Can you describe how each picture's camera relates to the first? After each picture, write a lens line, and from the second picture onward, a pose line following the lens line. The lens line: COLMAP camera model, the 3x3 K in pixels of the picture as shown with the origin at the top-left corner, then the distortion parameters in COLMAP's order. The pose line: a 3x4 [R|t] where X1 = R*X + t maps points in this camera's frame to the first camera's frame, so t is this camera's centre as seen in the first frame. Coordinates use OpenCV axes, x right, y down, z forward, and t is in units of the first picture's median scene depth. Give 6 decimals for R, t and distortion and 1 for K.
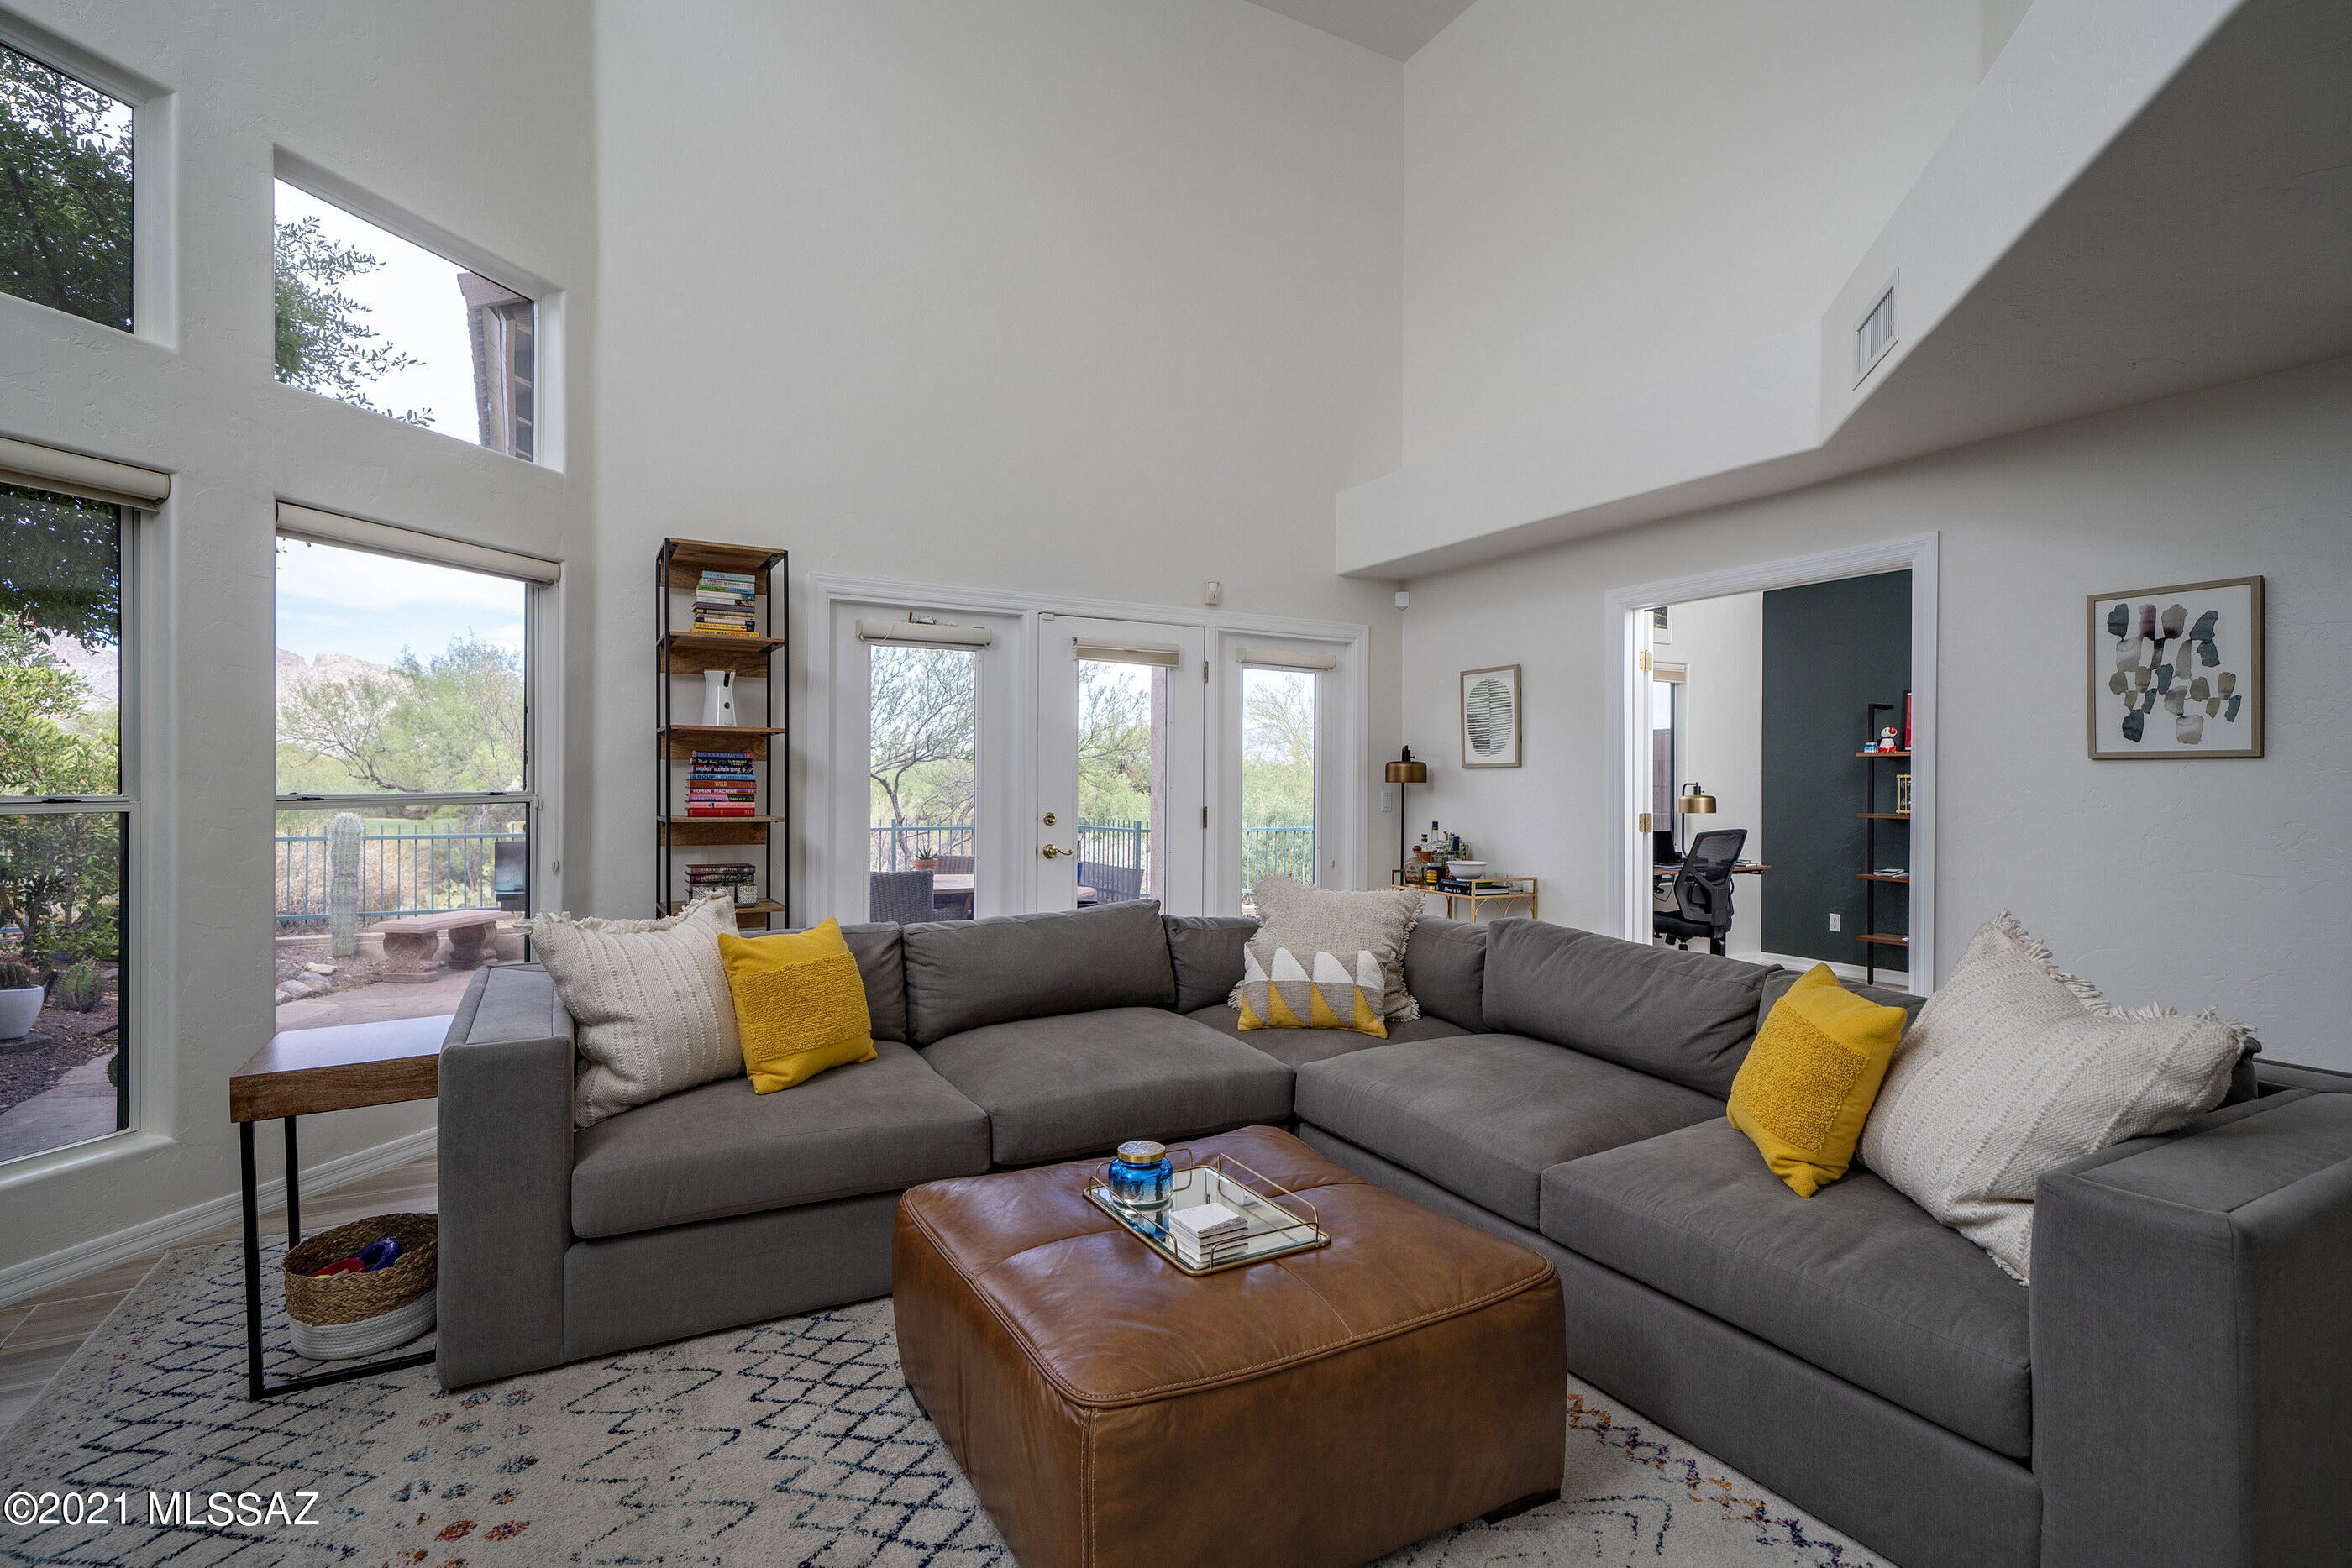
lens RADIAL K [[1123.5, 0, 1171.6], [0, 1123.5, 781.9], [0, 0, 1]] dist [0.006129, 0.001632]
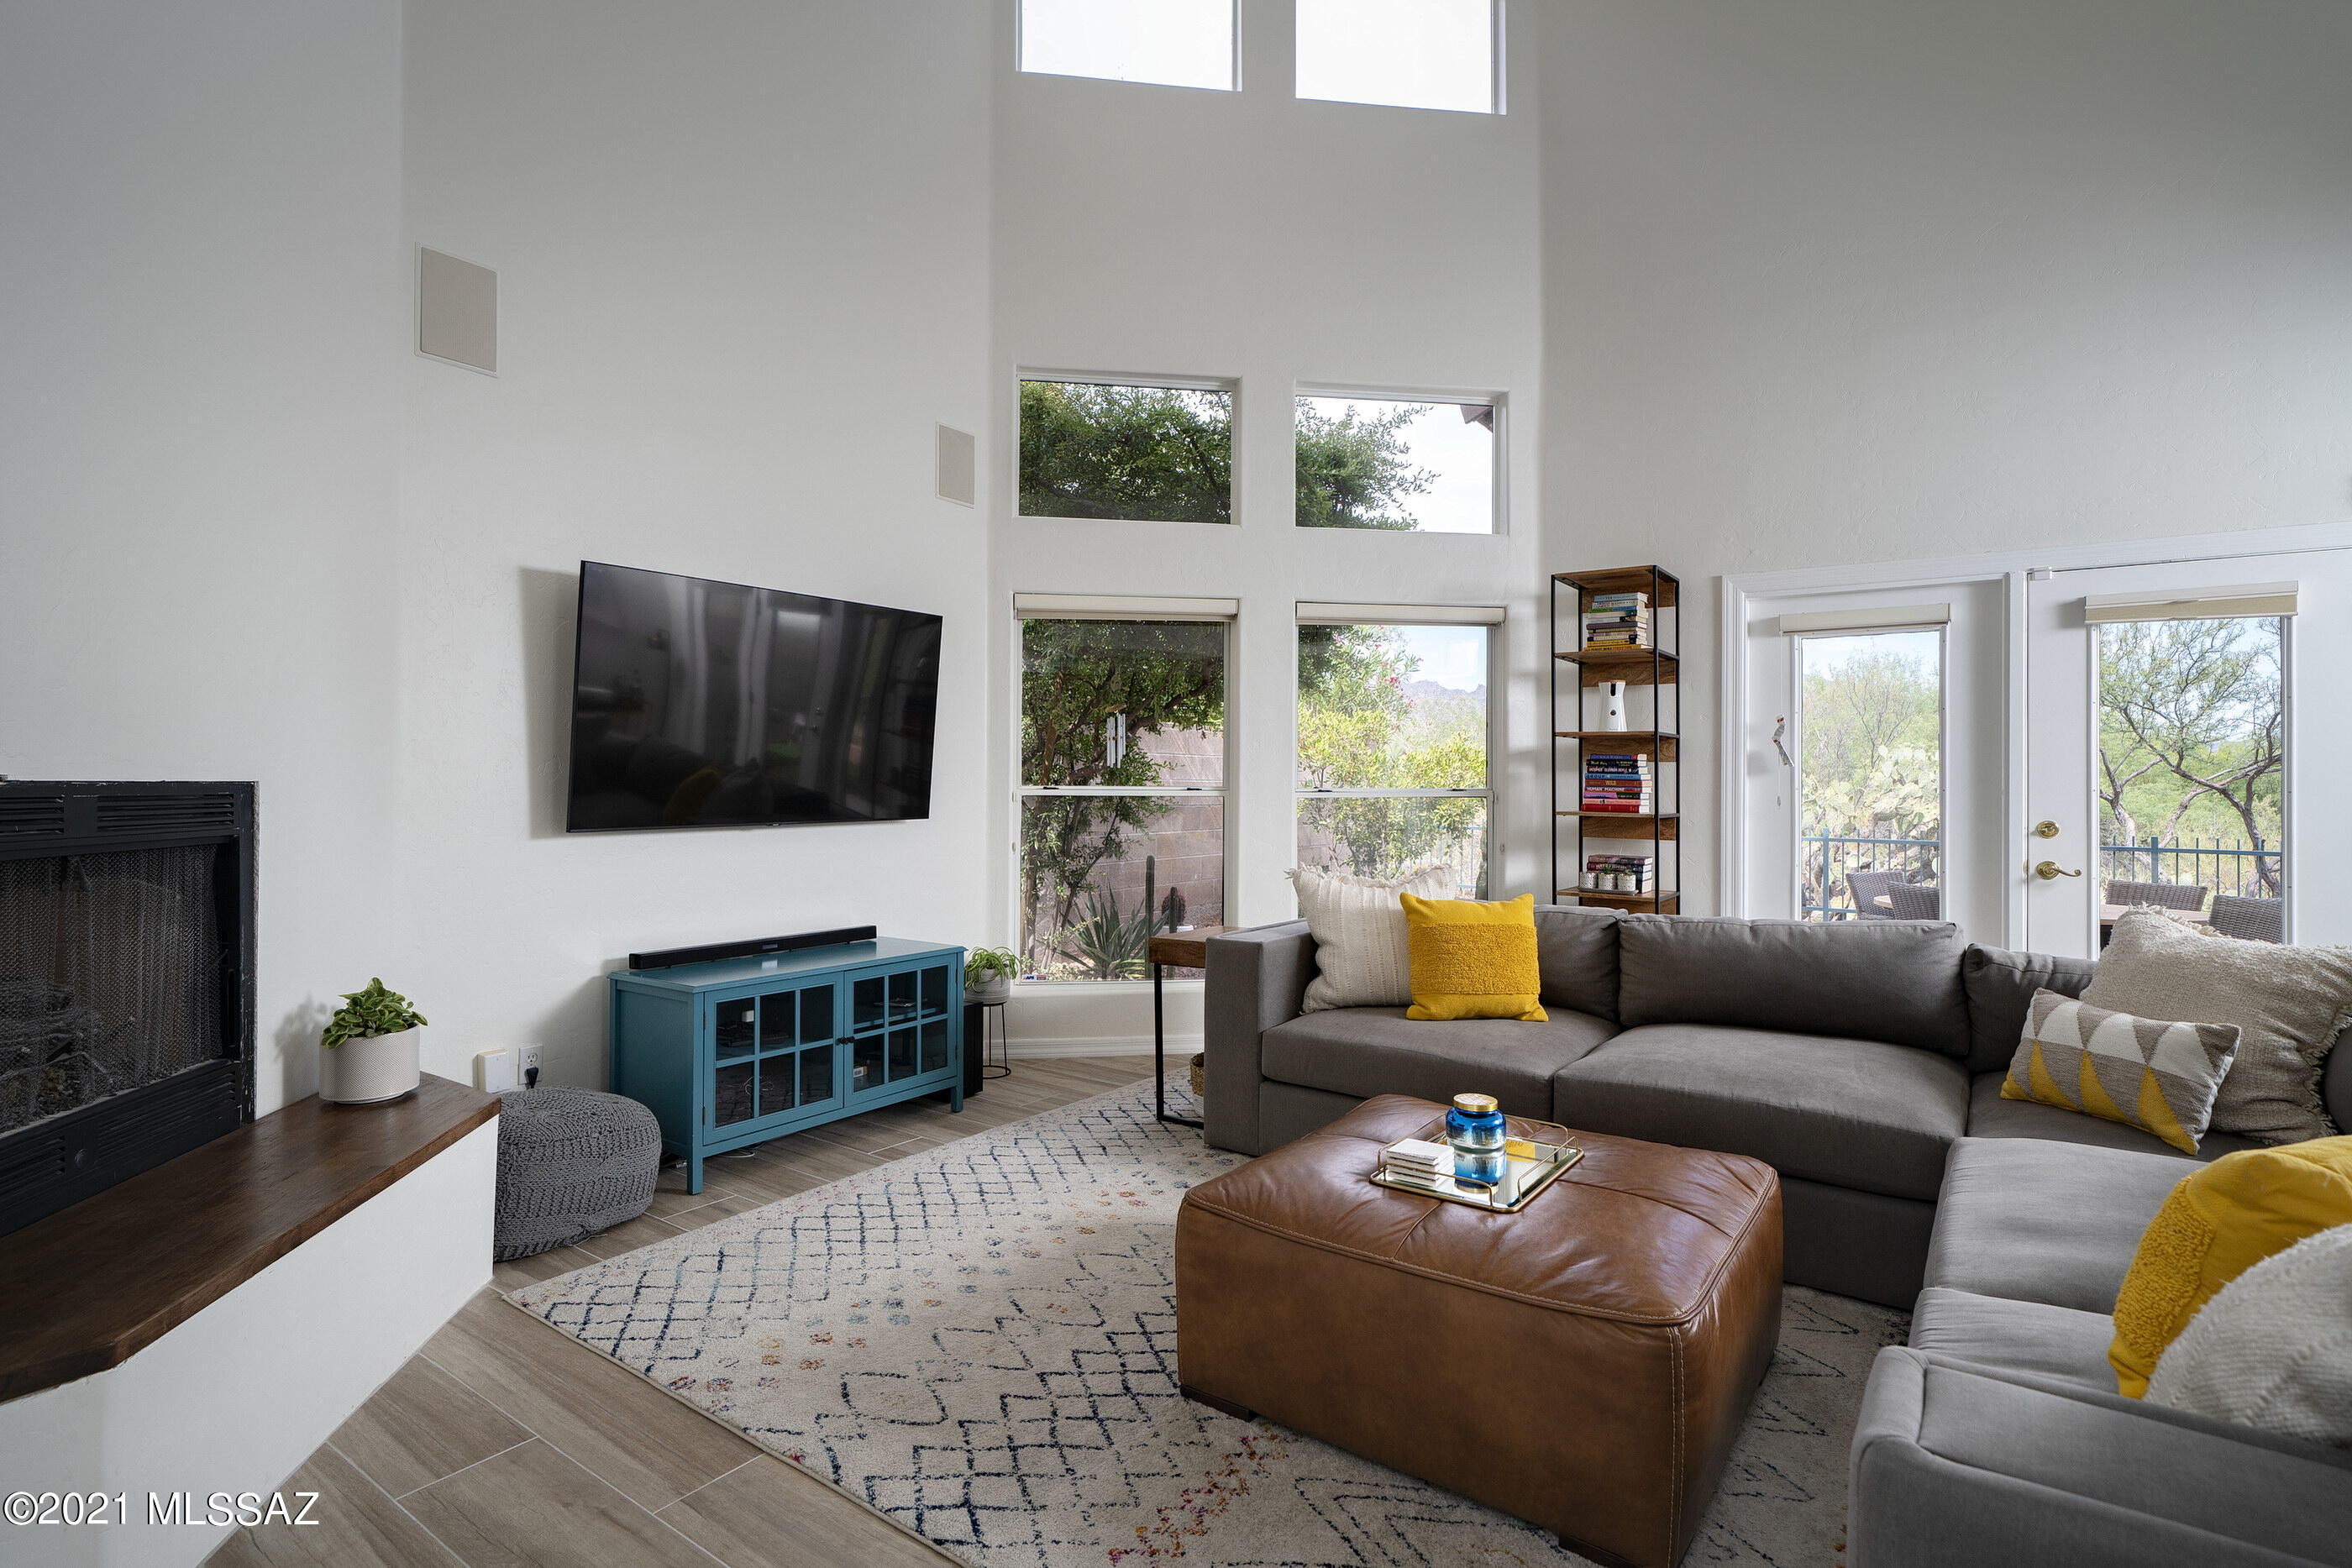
lens RADIAL K [[1123.5, 0, 1167.5], [0, 1123.5, 781.9], [0, 0, 1]] dist [0.006129, 0.001632]
pose [[0.431721, -0.005105, -0.901993, 0.417847], [-0.004634, 0.999958, -0.007878, 0.011168], [0.901995, 0.007581, 0.431679, 0.120963]]
